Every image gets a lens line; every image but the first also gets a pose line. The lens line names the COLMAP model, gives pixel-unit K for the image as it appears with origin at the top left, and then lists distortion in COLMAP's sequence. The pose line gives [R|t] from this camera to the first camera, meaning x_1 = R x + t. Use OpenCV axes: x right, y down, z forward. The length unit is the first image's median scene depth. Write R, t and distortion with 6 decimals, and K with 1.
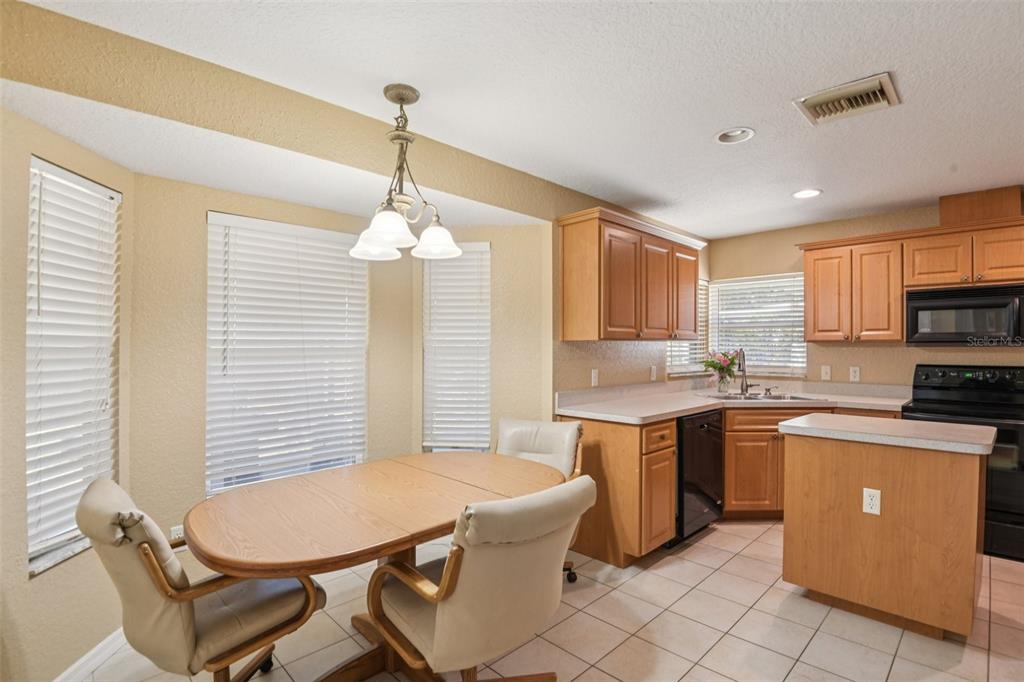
lens RADIAL K [[498.4, 0, 517.4], [0, 498.4, 349.1], [0, 0, 1]] dist [-0.002983, -0.022311]
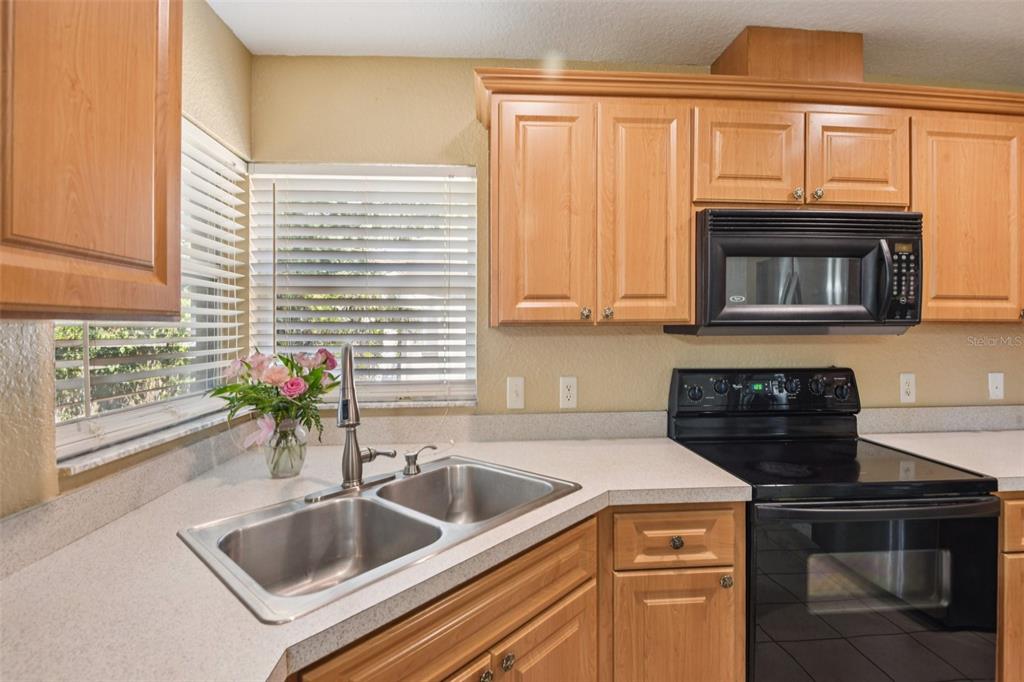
lens RADIAL K [[460.5, 0, 484.9], [0, 460.5, 337.1], [0, 0, 1]] dist [-0.055219, 0.000084]
pose [[0.700513, -0.020922, 0.713333, 0.352073], [0.008286, 0.999741, 0.021186, -0.014141], [-0.713592, -0.008930, 0.700505, 0.842234]]
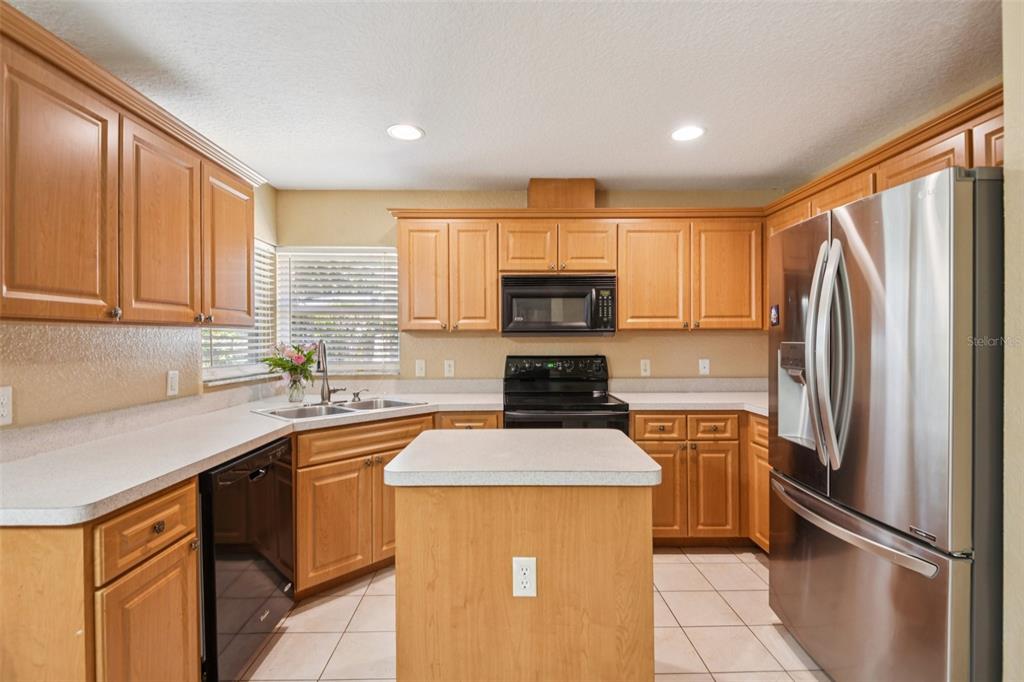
lens RADIAL K [[475.0, 0, 512.0], [0, 475.0, 341.0], [0, 0, 1]] dist [0.000457, -0.000654]
pose [[0.694361, -0.006631, 0.719596, 0.170358], [0.006451, 0.999975, 0.002991, -0.000261], [-0.719598, 0.002565, 0.694386, 0.375136]]
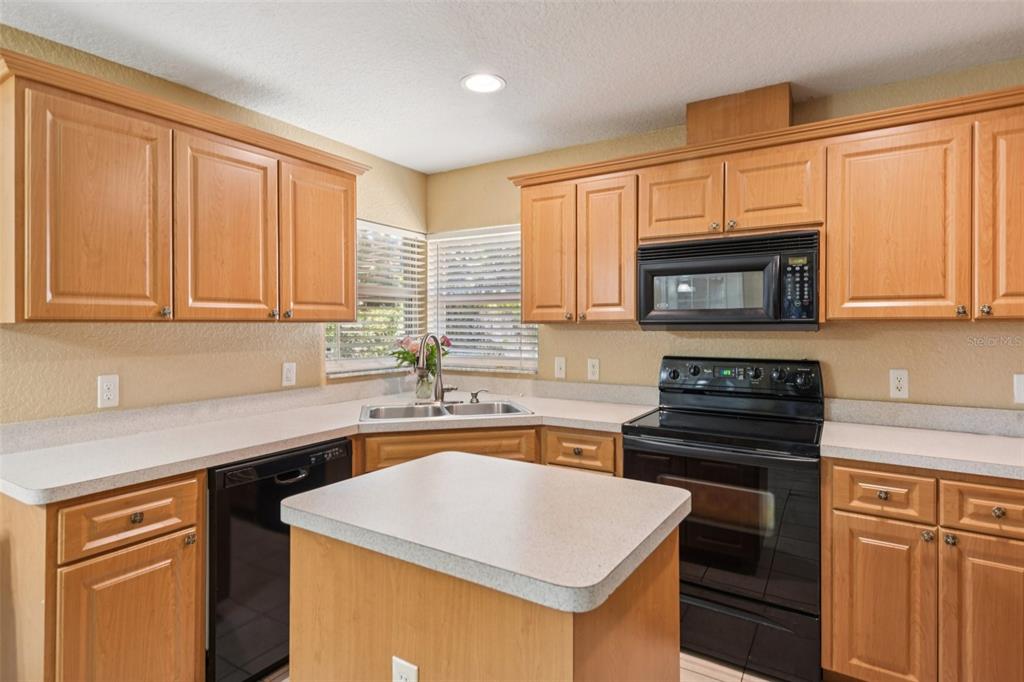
lens RADIAL K [[542.0, 0, 517.7], [0, 542.0, 328.6], [0, 0, 1]] dist [0.007803, -0.000564]
pose [[0.974063, -0.005332, 0.226214, 0.457813], [0.004484, 0.999981, 0.004262, -0.011575], [-0.226233, -0.003137, 0.974068, 0.324588]]
